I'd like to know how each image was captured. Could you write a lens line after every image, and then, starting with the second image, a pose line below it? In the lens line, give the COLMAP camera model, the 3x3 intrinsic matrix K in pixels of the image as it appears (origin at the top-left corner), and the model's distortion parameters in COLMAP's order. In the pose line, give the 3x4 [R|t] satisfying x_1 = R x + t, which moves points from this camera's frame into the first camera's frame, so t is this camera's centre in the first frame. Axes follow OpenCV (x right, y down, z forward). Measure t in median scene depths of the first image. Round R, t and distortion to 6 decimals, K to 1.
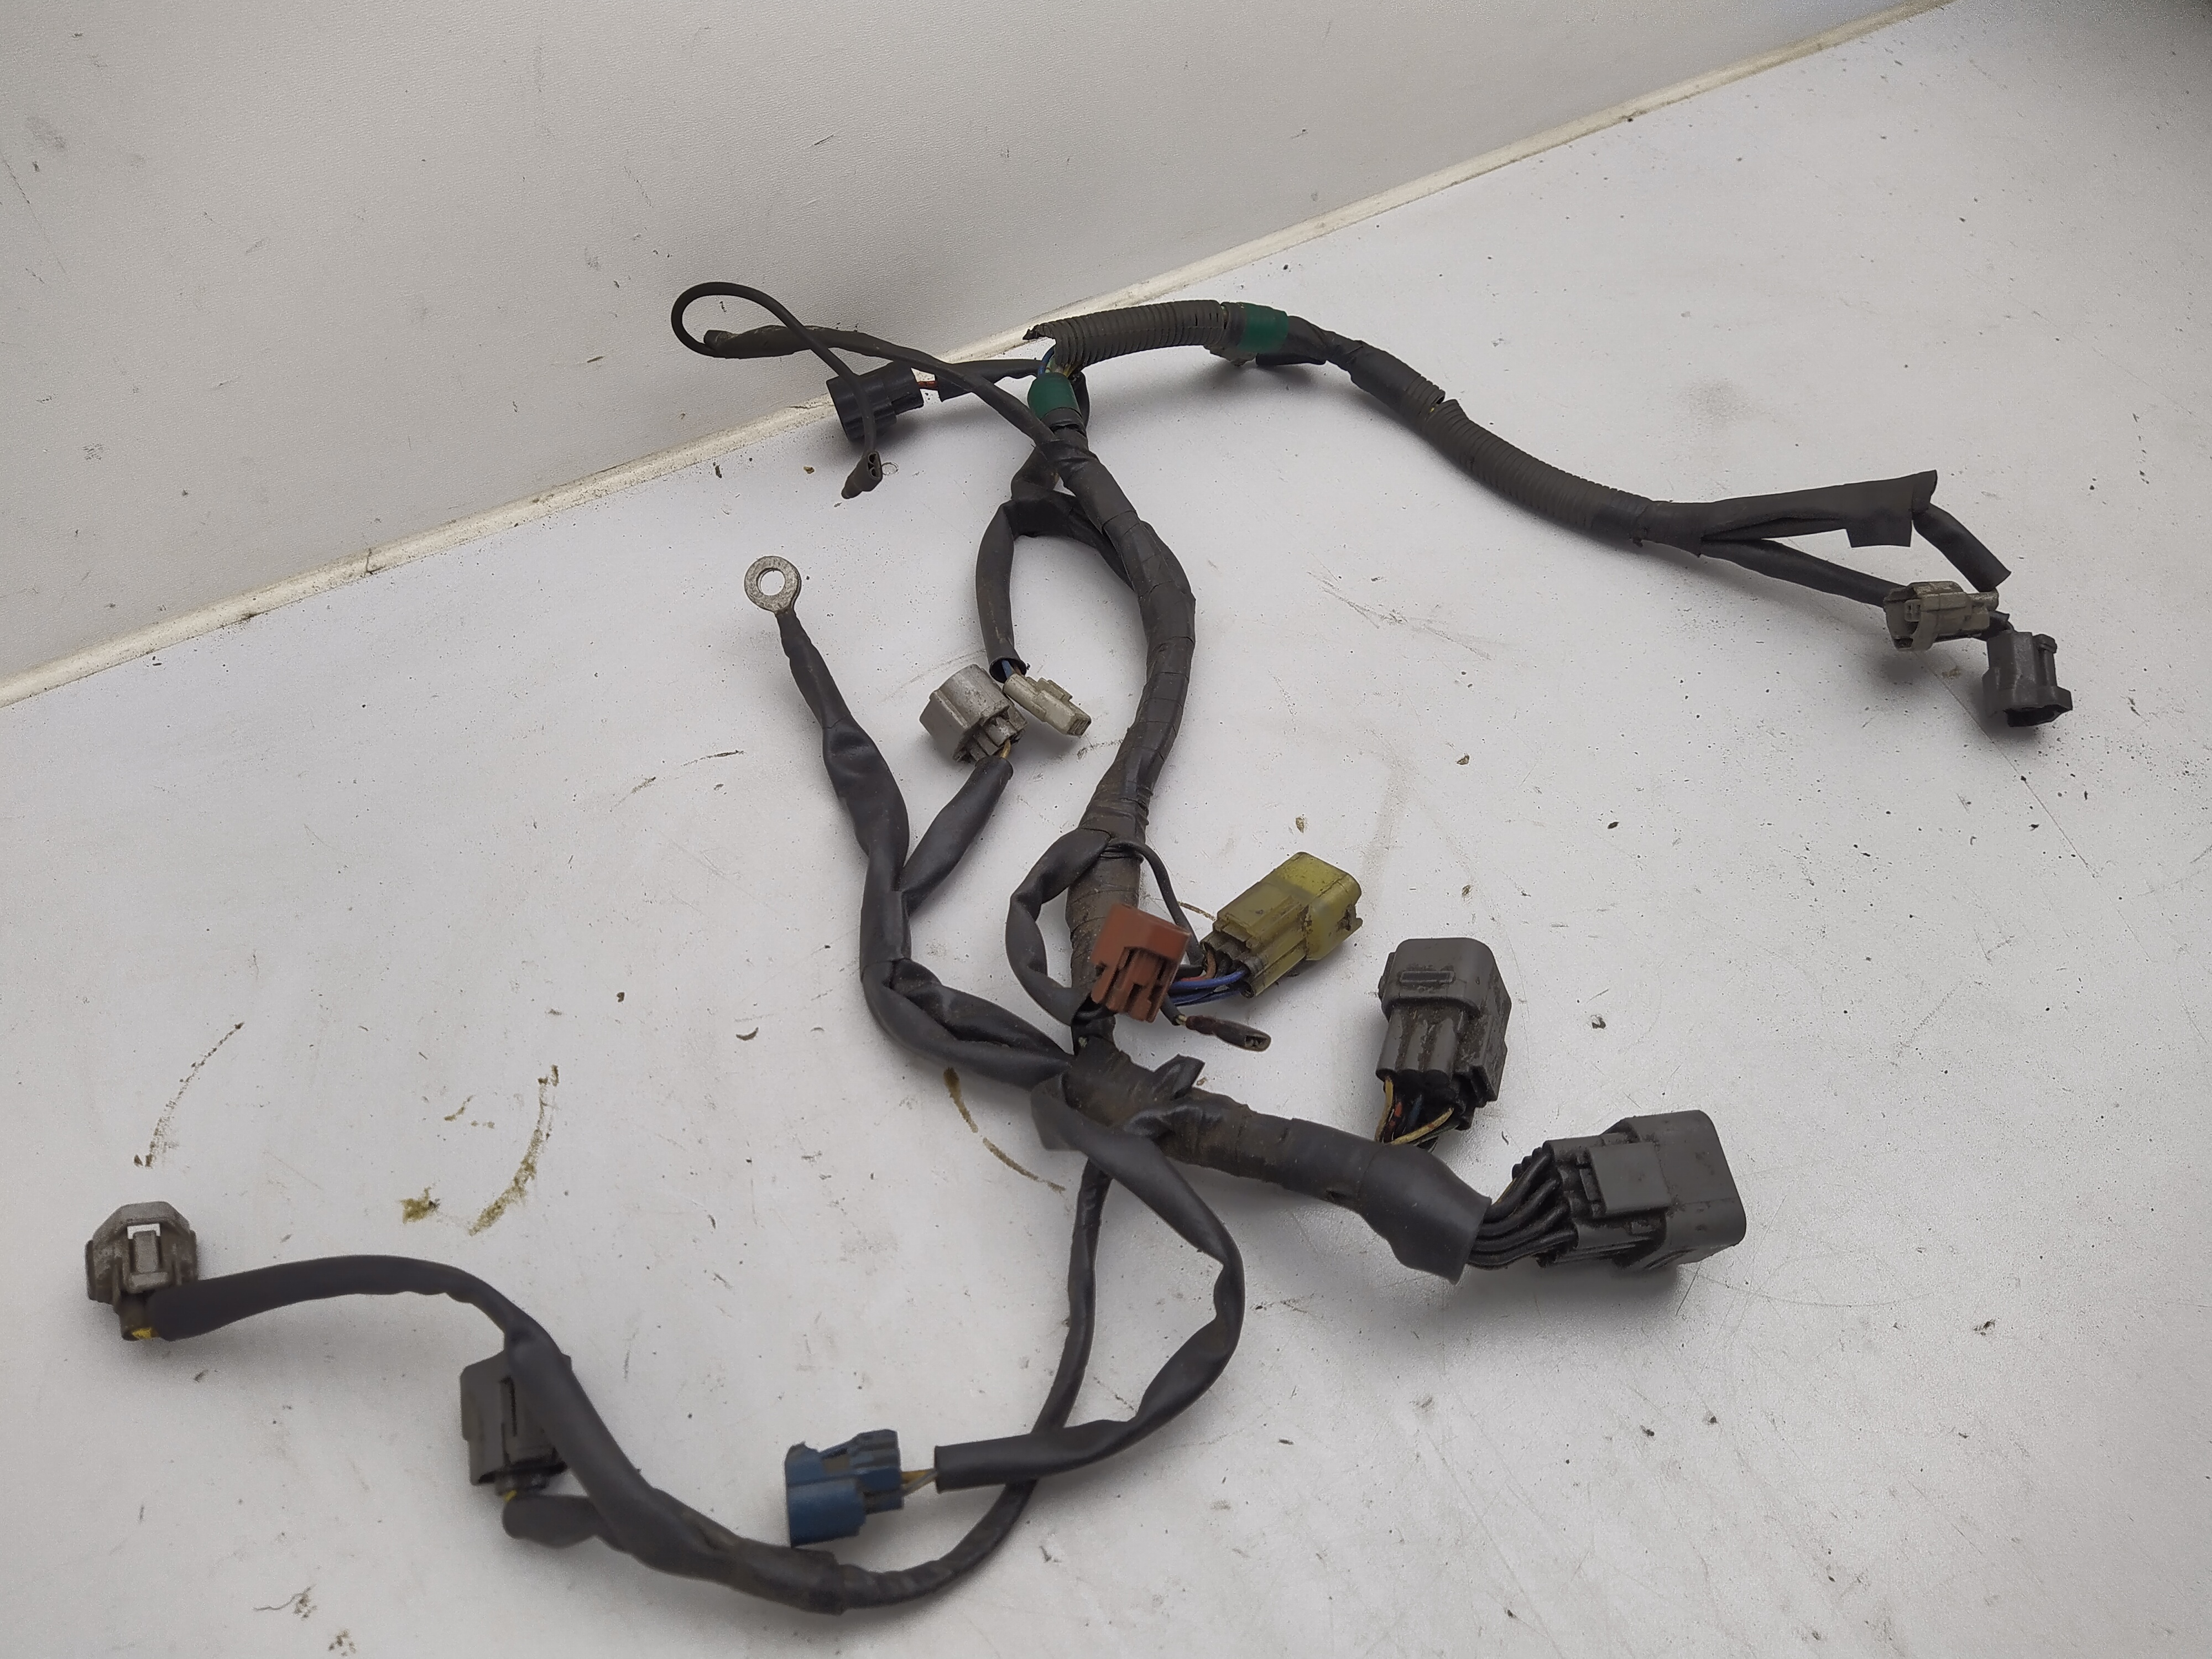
lens RADIAL K [[1664.1, 0, 1087.1], [0, 1664.1, 824.5], [0, 0, 1]] dist [0.137756, -0.207538]
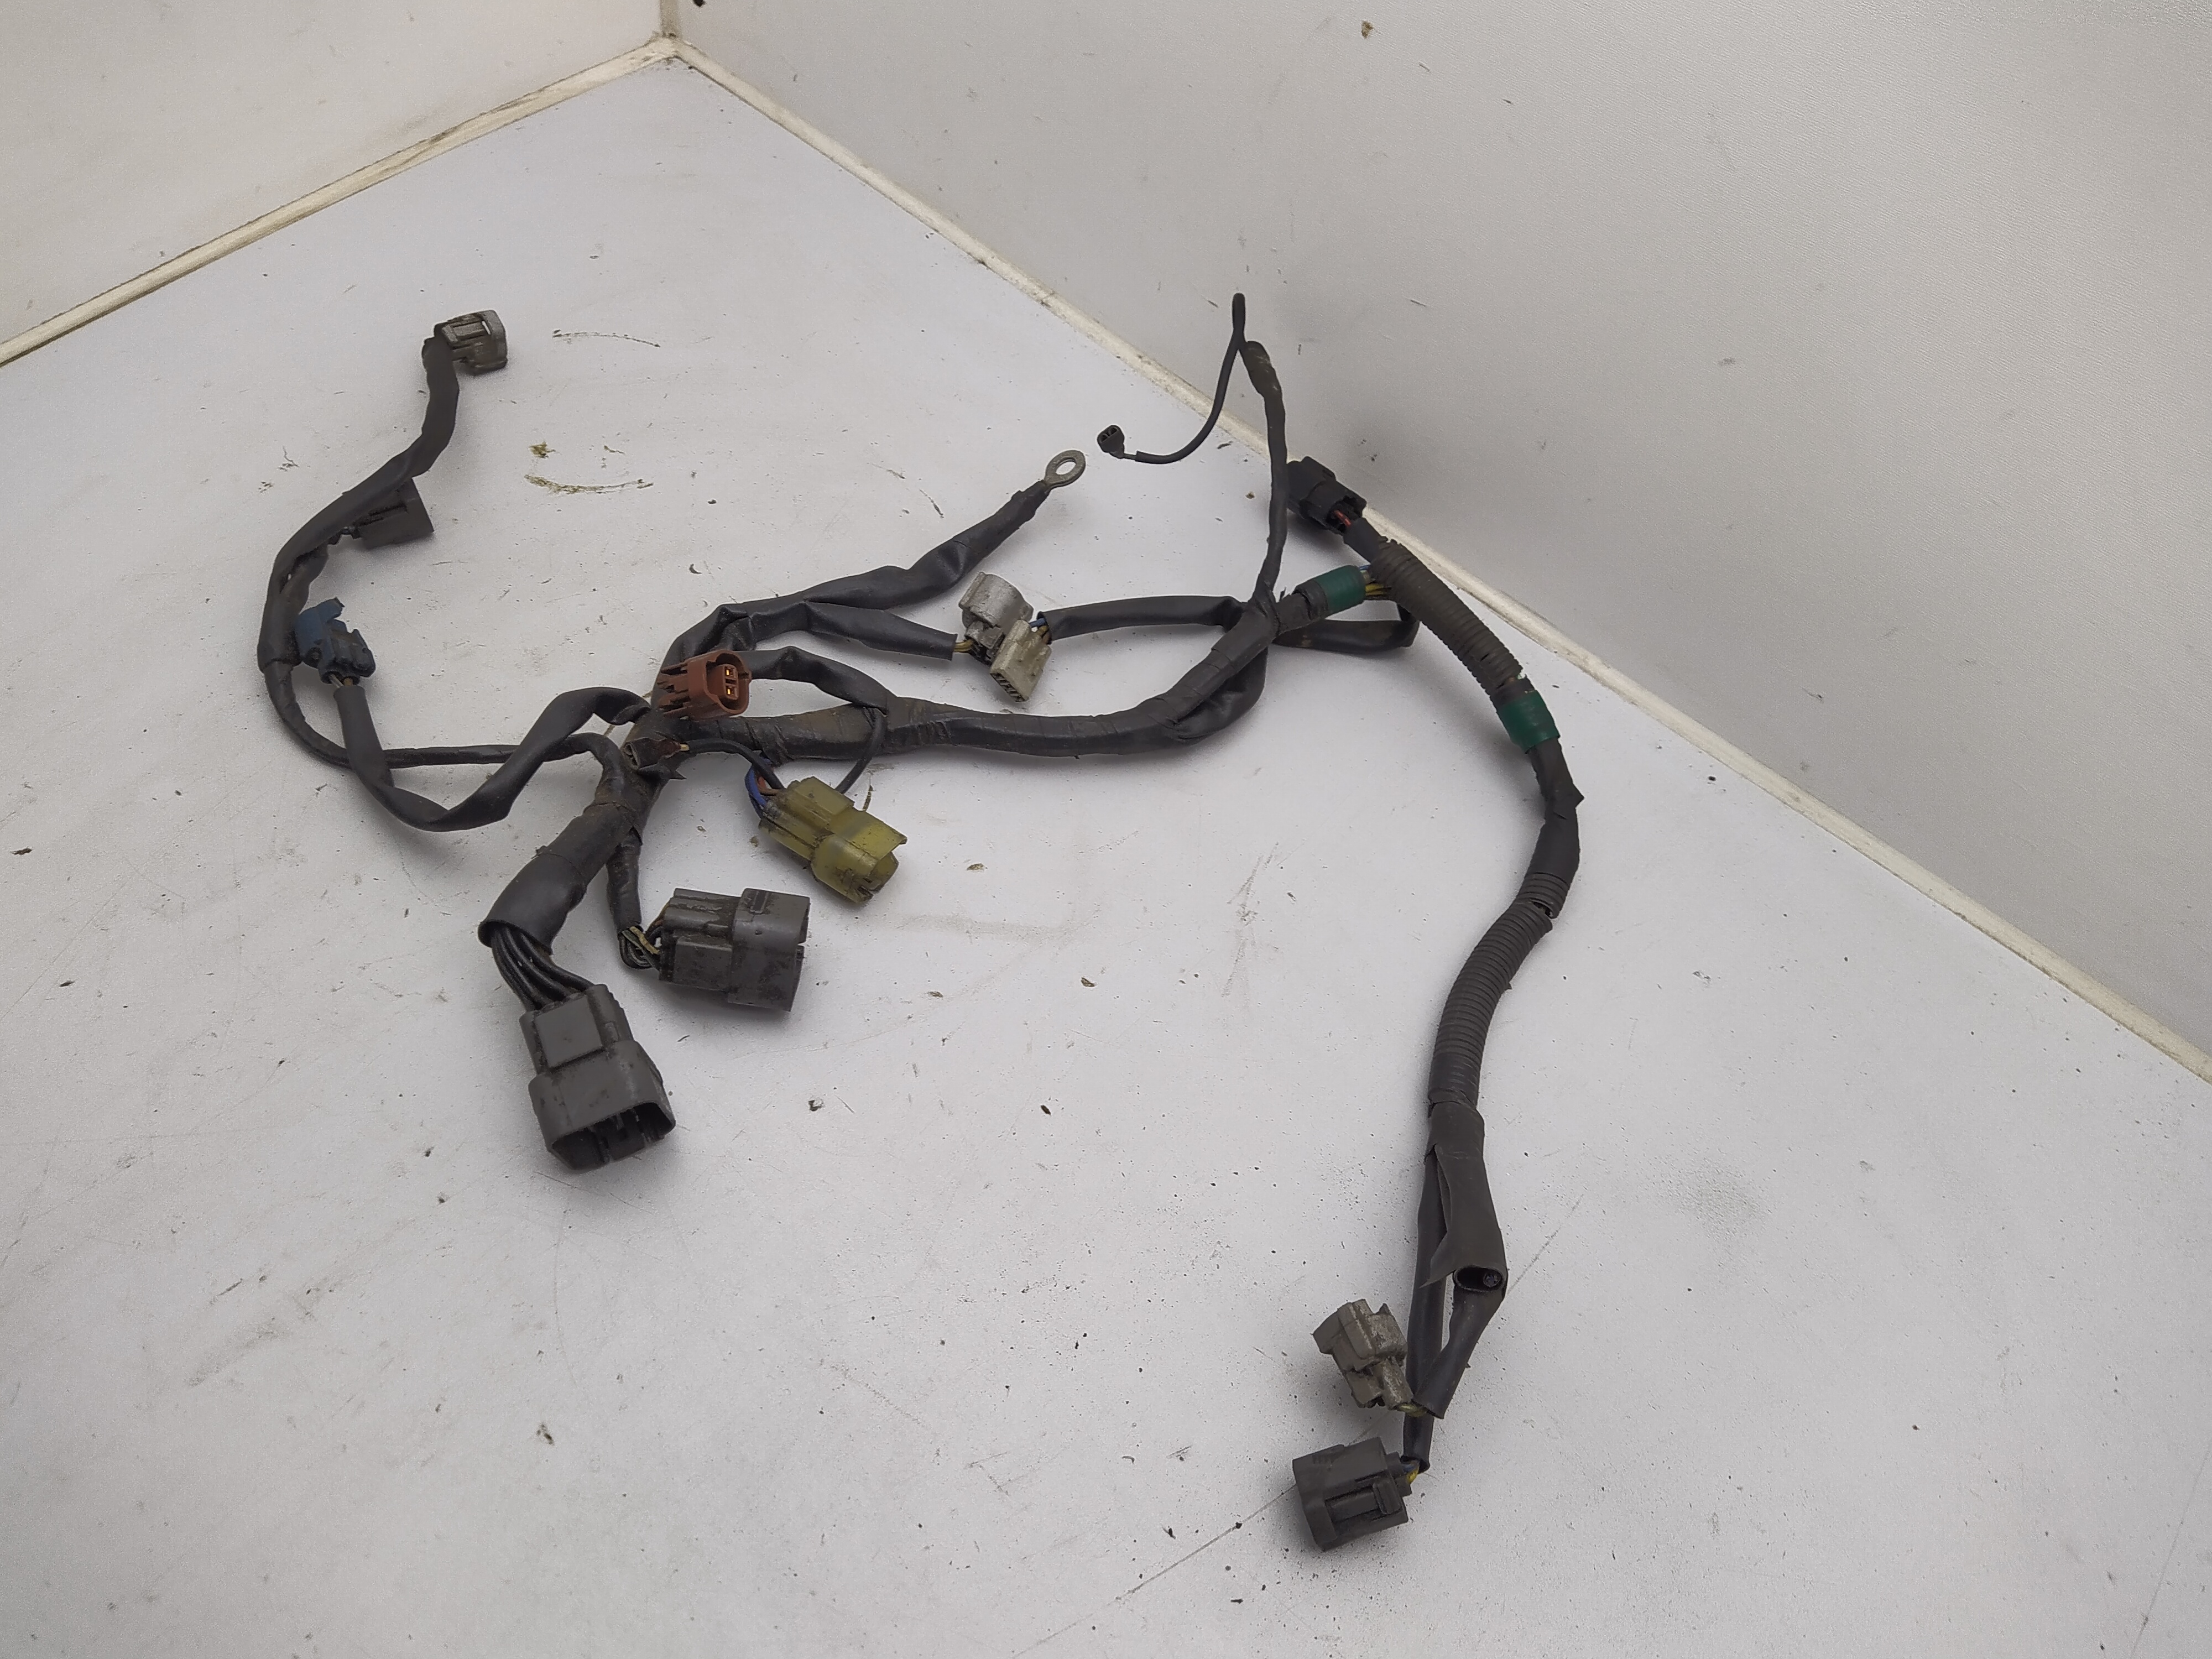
lens RADIAL K [[1664.1, 0, 1087.1], [0, 1664.1, 824.5], [0, 0, 1]] dist [0.137756, -0.207538]
pose [[0.257750, 0.770991, -0.582355, 0.877870], [-0.820880, 0.492641, 0.288895, -0.451659], [0.509627, 0.403581, 0.759870, 0.188851]]
